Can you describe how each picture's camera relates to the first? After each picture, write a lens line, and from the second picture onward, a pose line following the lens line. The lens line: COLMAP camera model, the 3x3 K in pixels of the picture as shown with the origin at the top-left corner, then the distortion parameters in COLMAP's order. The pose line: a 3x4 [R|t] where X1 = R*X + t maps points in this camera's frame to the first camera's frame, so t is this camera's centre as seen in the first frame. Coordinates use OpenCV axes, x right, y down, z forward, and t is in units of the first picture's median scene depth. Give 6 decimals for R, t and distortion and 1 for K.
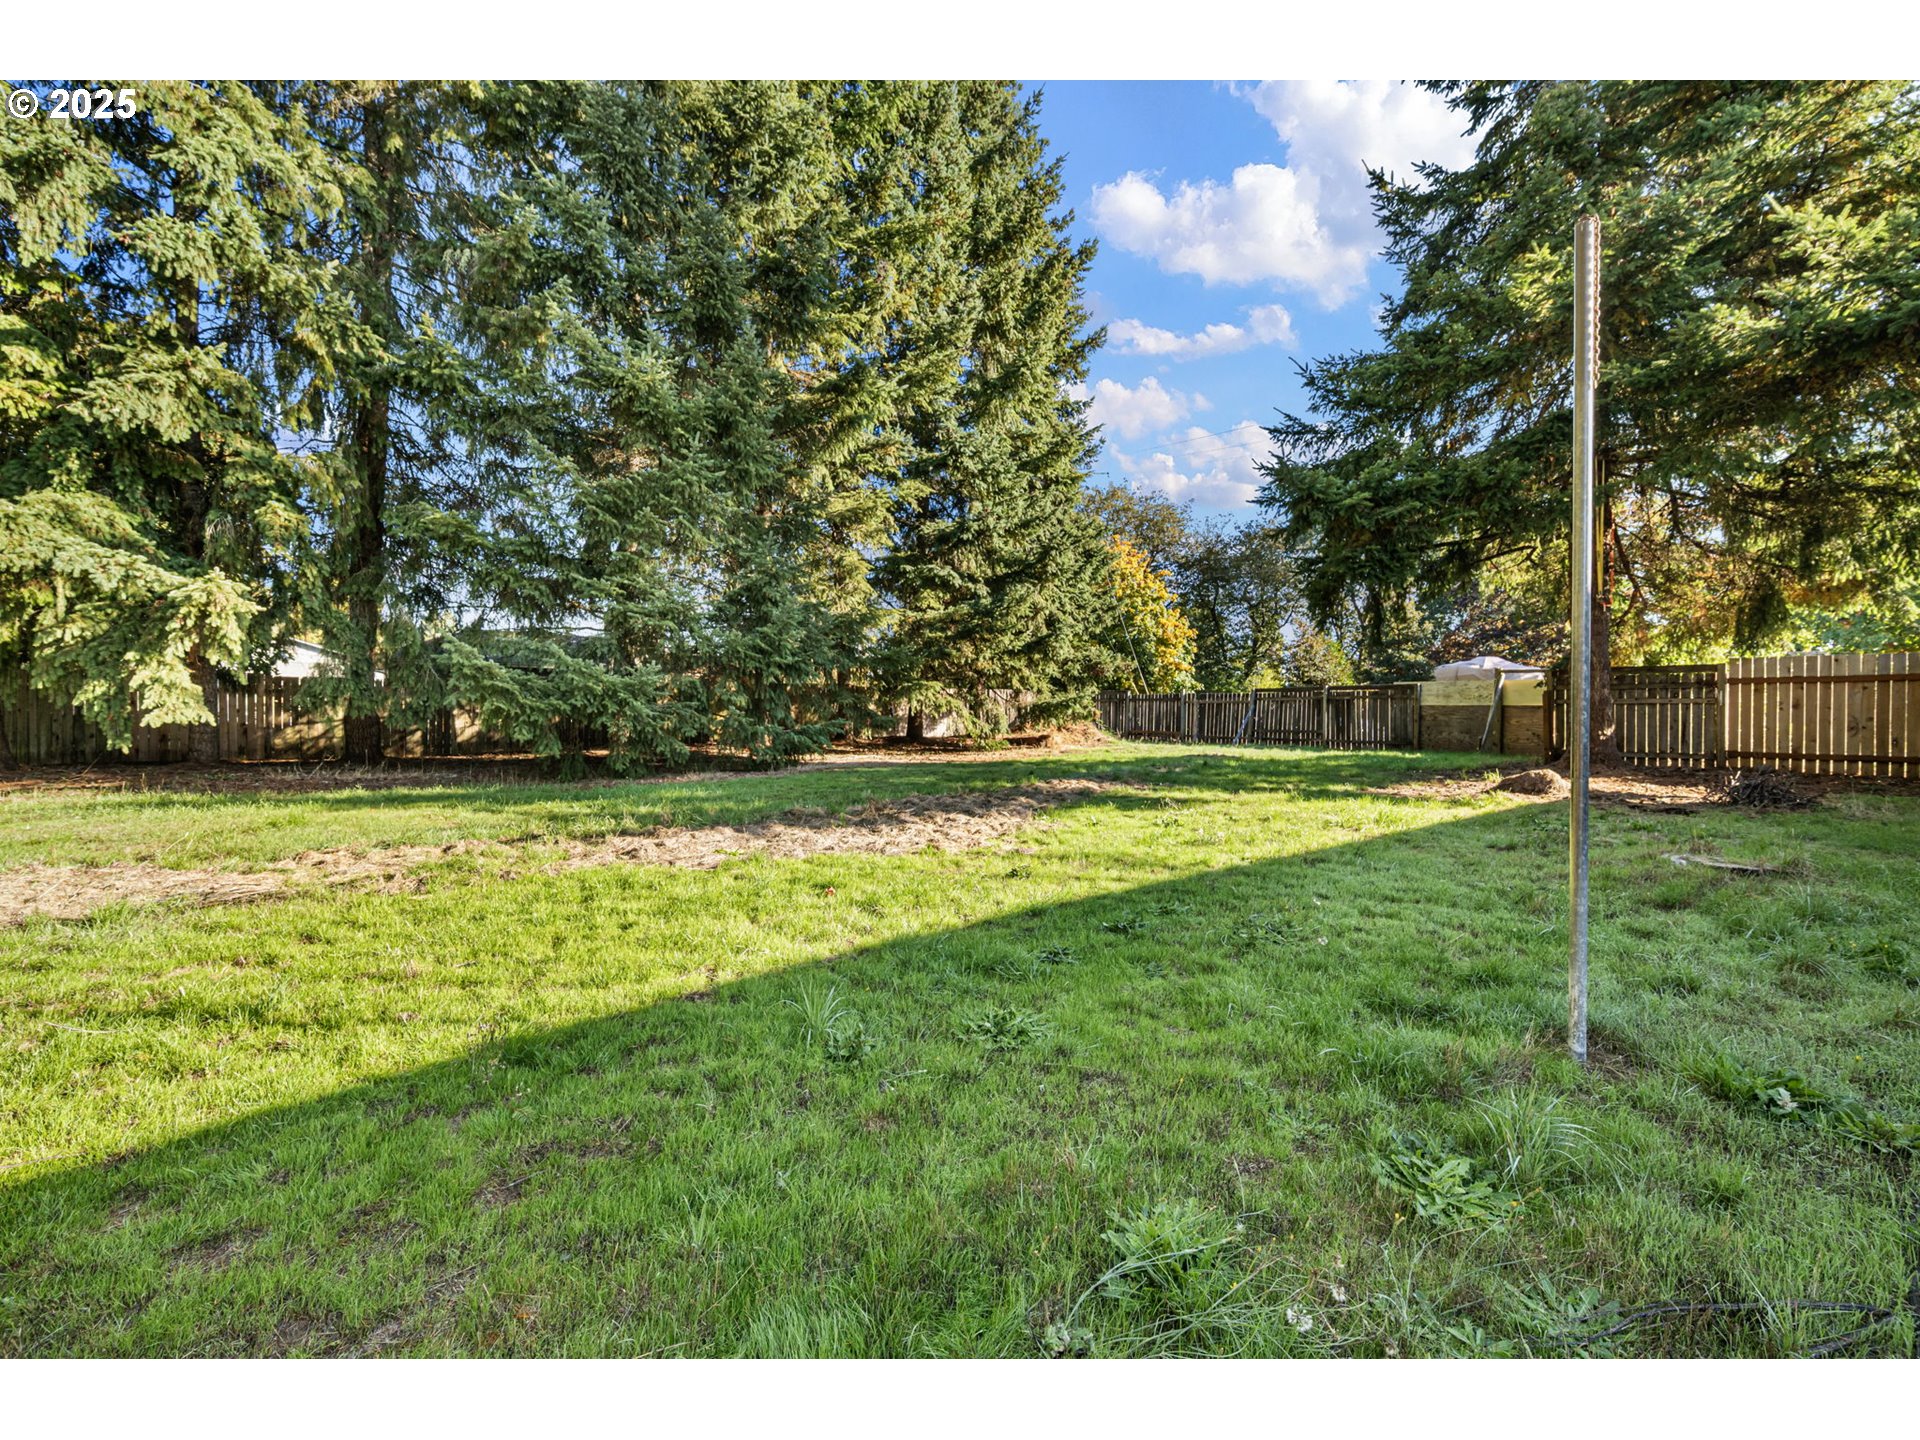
lens RADIAL K [[791.8, 0, 953.9], [0, 791.8, 714.3], [0, 0, 1]] dist [-0.002358, 0.000060]
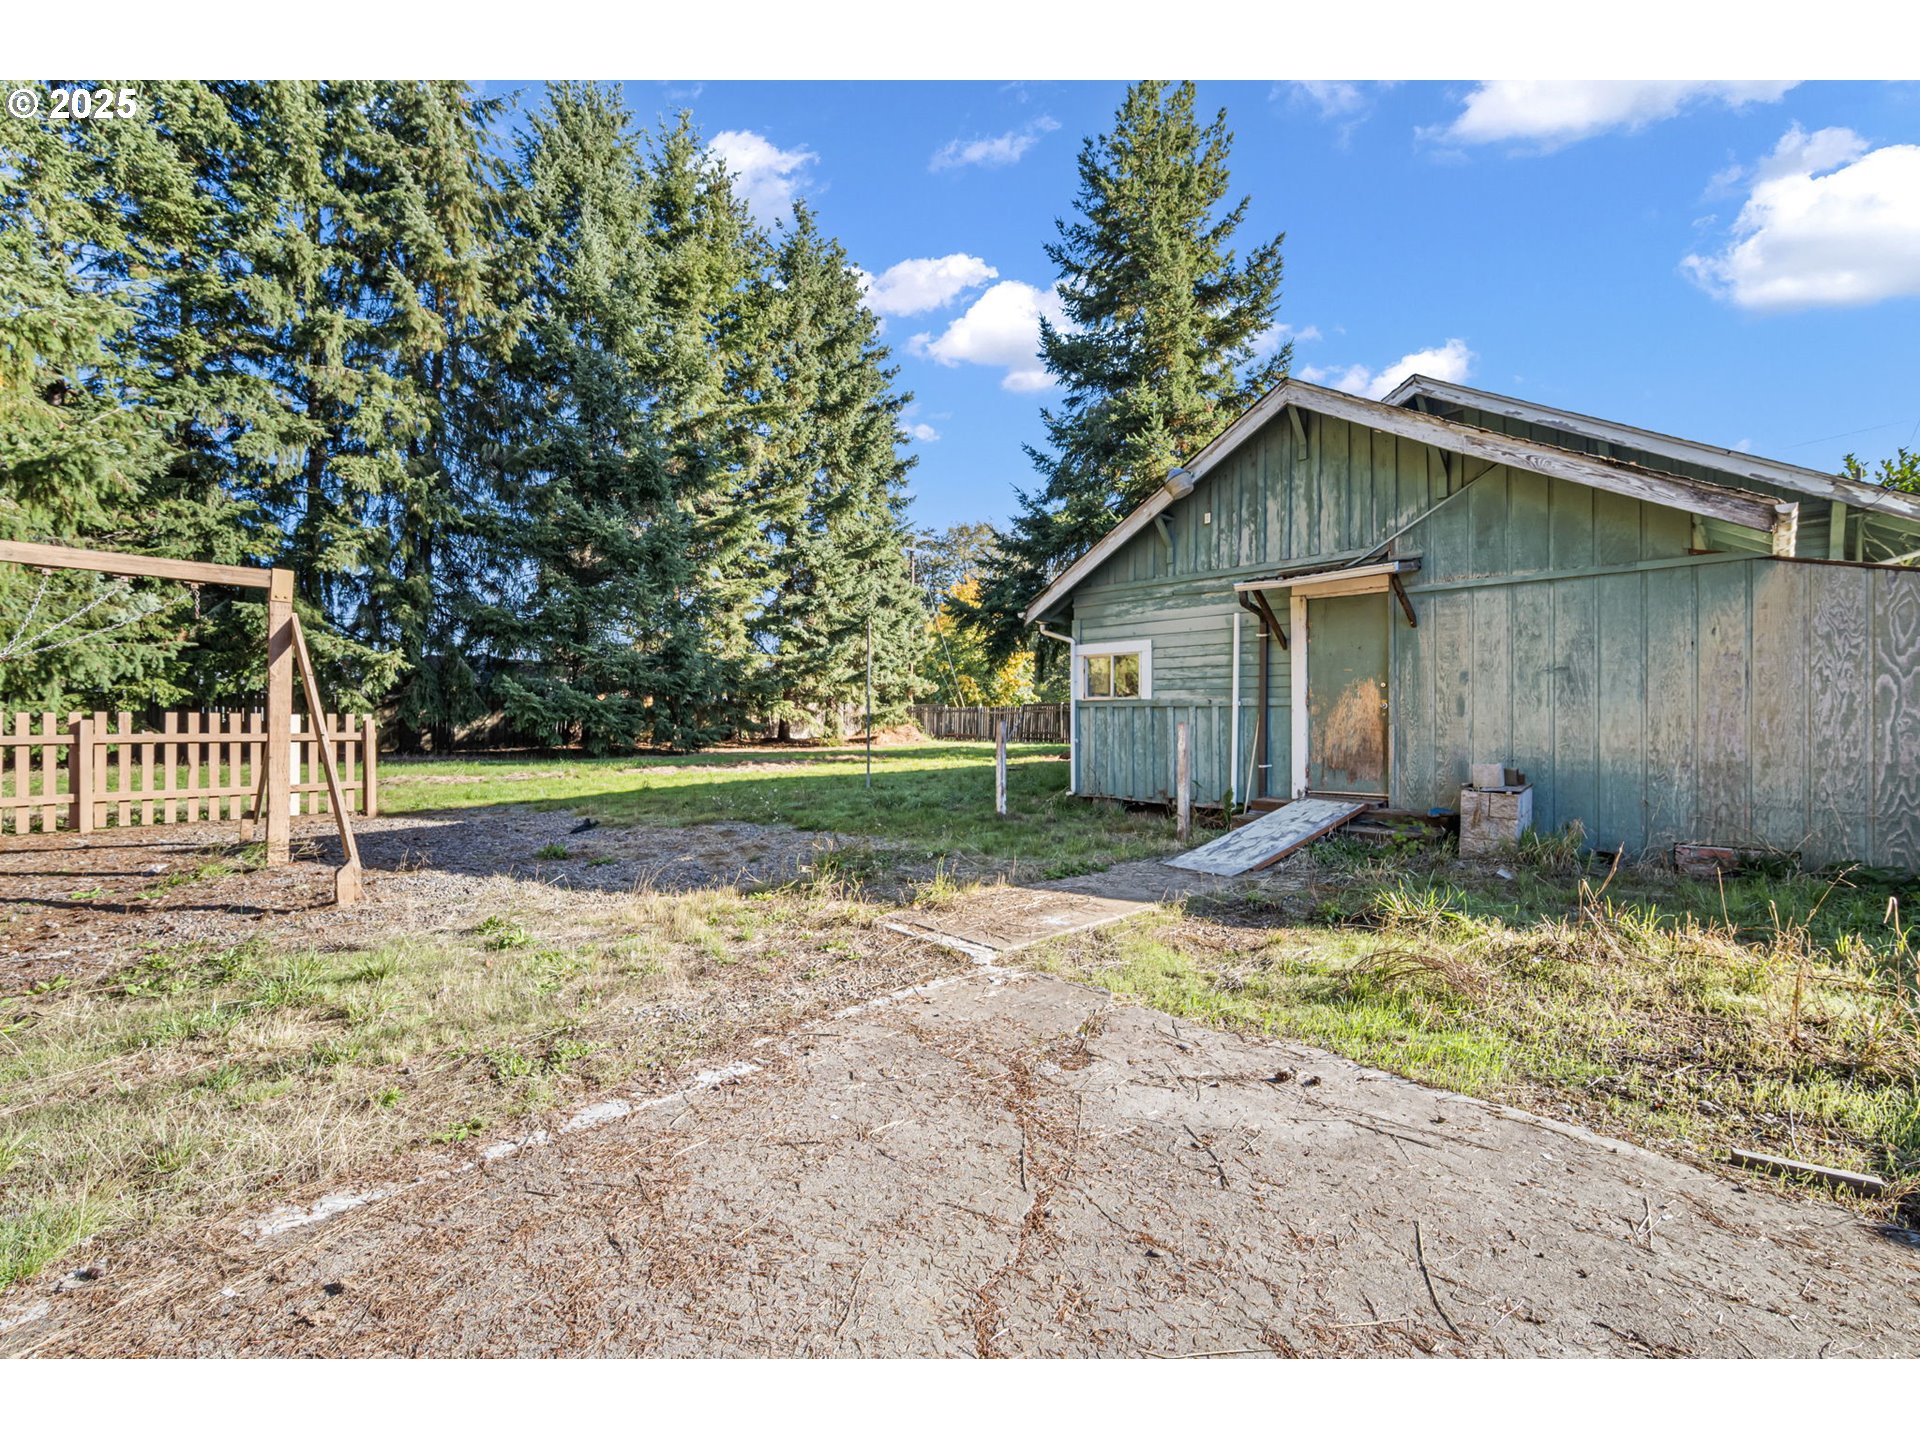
lens RADIAL K [[791.8, 0, 958.7], [0, 791.8, 720.7], [0, 0, 1]] dist [-0.002358, 0.000060]
pose [[0.991618, -0.001348, 0.129199, 0.099137], [0.001684, 0.999995, -0.002495, 0.002832], [-0.129195, 0.002691, 0.991616, -0.563512]]
